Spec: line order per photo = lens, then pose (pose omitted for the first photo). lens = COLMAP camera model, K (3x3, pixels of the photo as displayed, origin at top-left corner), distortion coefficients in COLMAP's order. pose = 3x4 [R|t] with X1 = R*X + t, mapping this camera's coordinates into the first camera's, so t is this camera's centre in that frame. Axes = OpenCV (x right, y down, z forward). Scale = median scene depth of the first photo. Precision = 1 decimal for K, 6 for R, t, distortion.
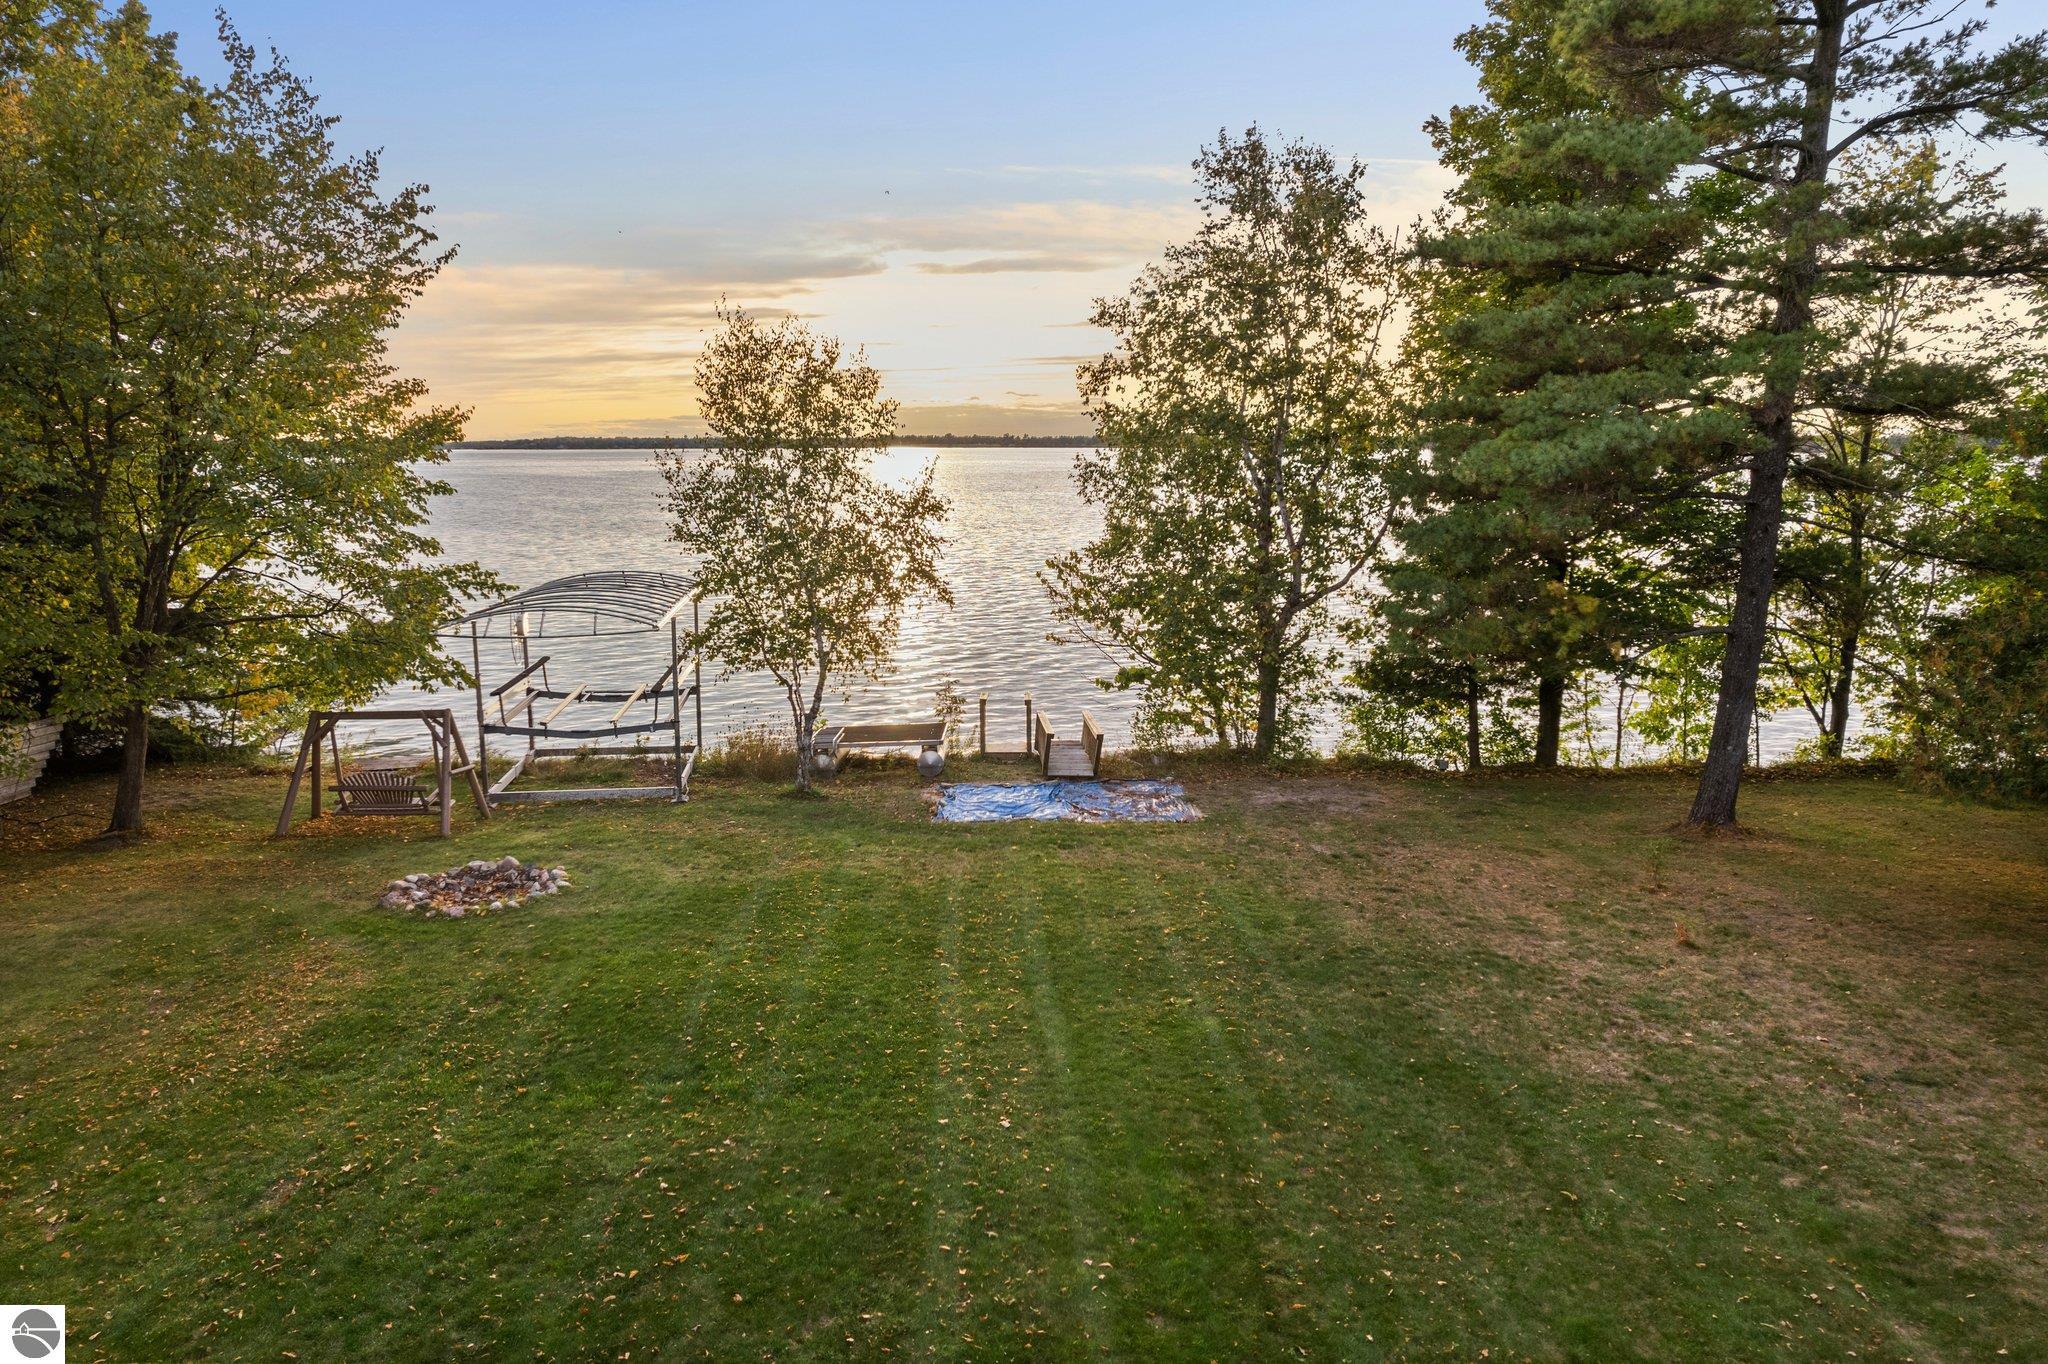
lens RADIAL K [[1315.7, 0, 1024.0], [0, 1315.7, 682.0], [0, 0, 1]] dist [-0.060160, 0.056540]
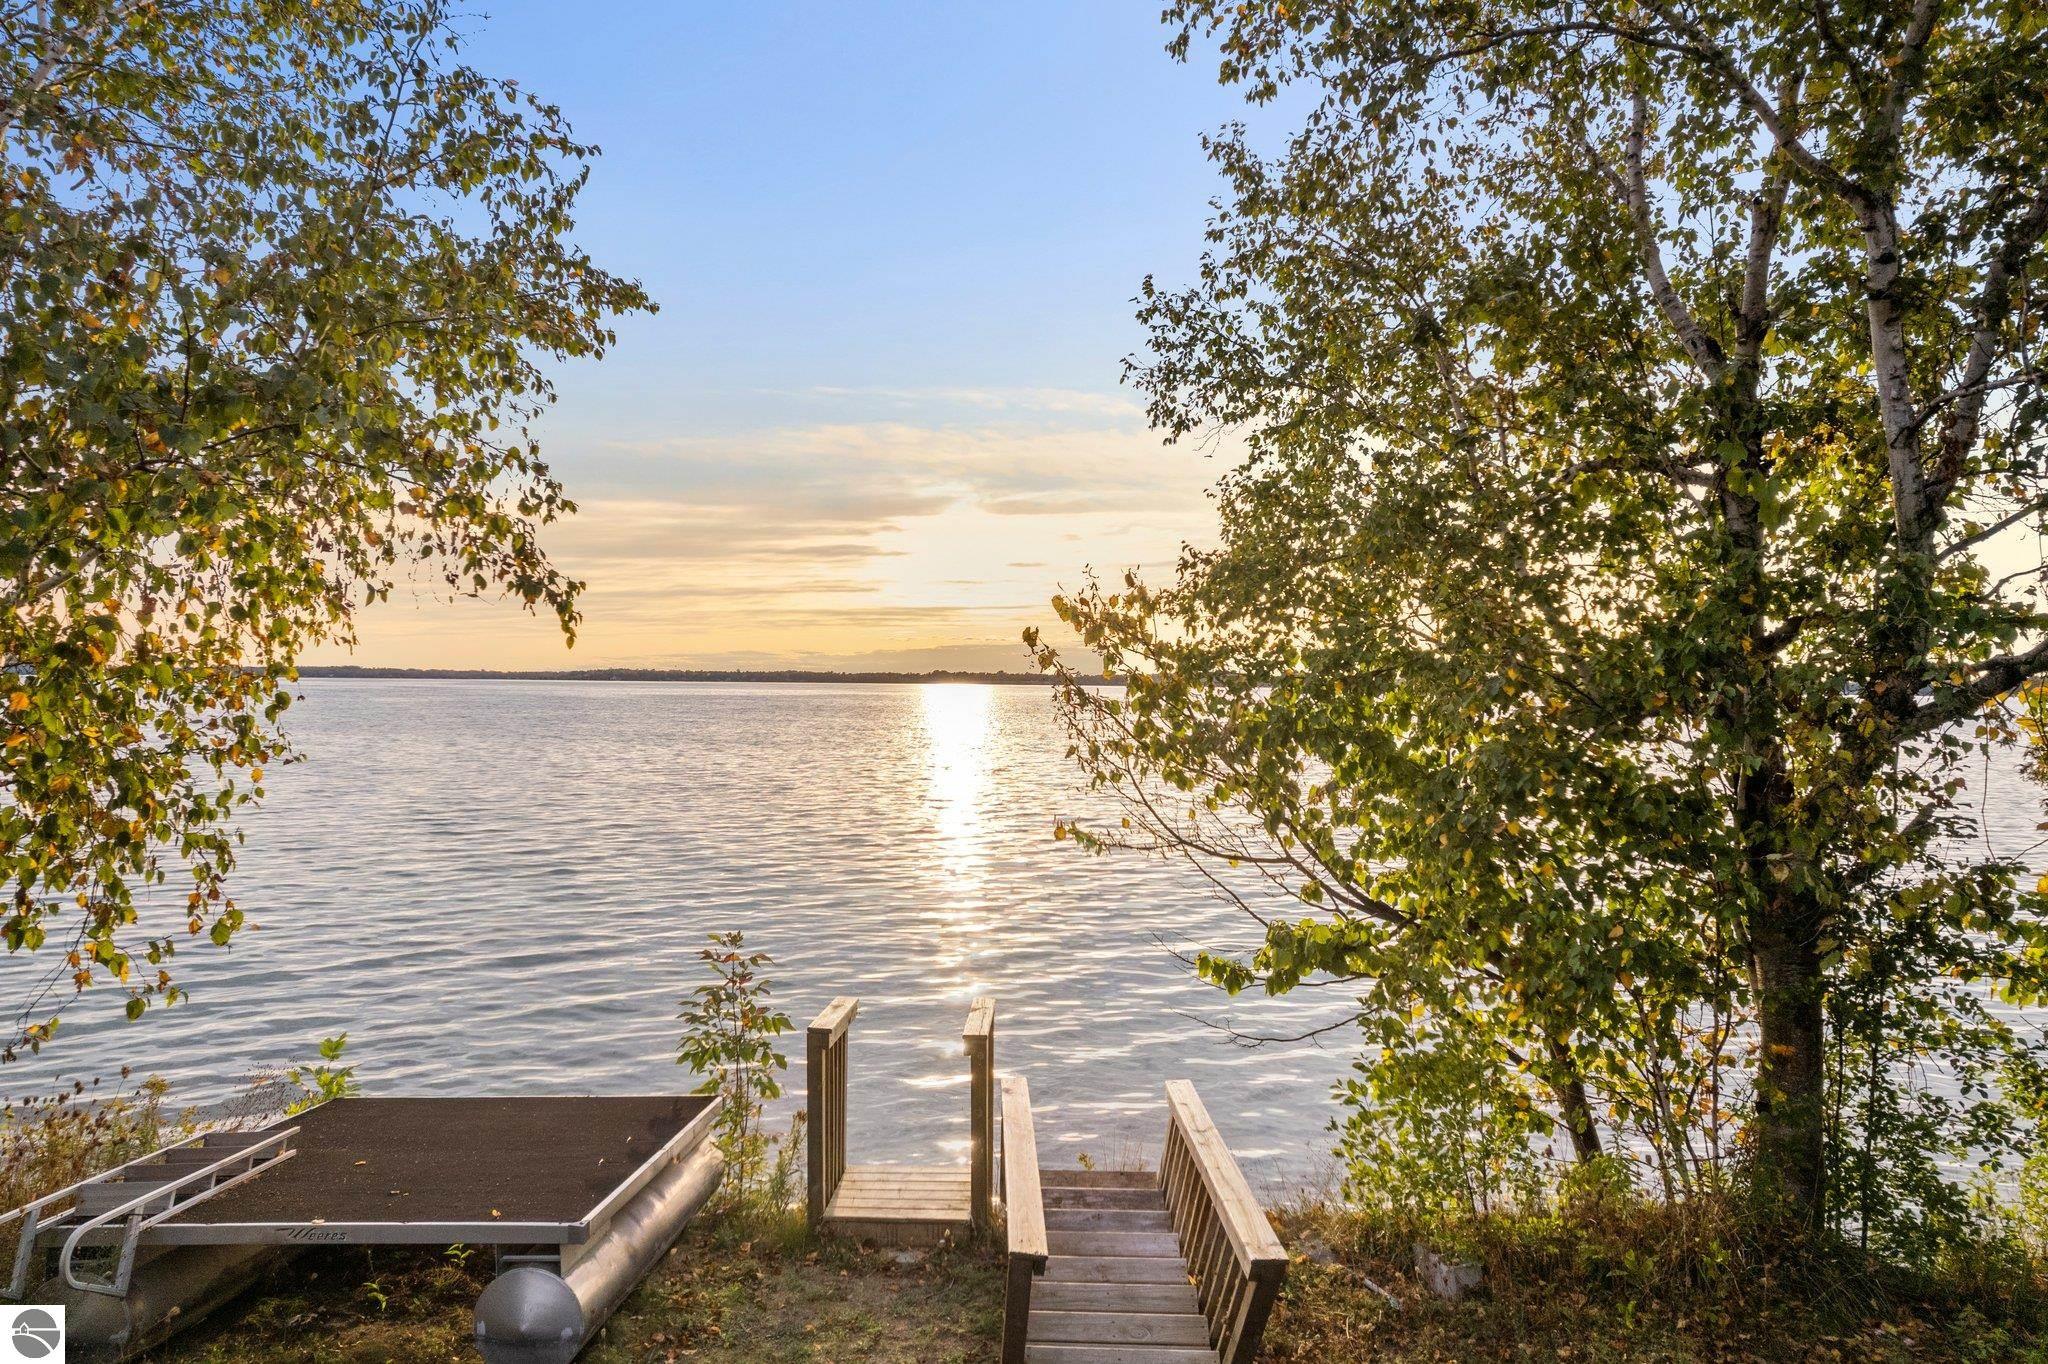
lens RADIAL K [[1315.7, 0, 1024.0], [0, 1315.7, 682.0], [0, 0, 1]] dist [-0.060160, 0.056540]
pose [[0.996756, 0.007202, -0.080155, 0.036277], [-0.022874, 0.980262, -0.196374, -0.004749], [0.077159, 0.197571, 0.977247, 0.667408]]
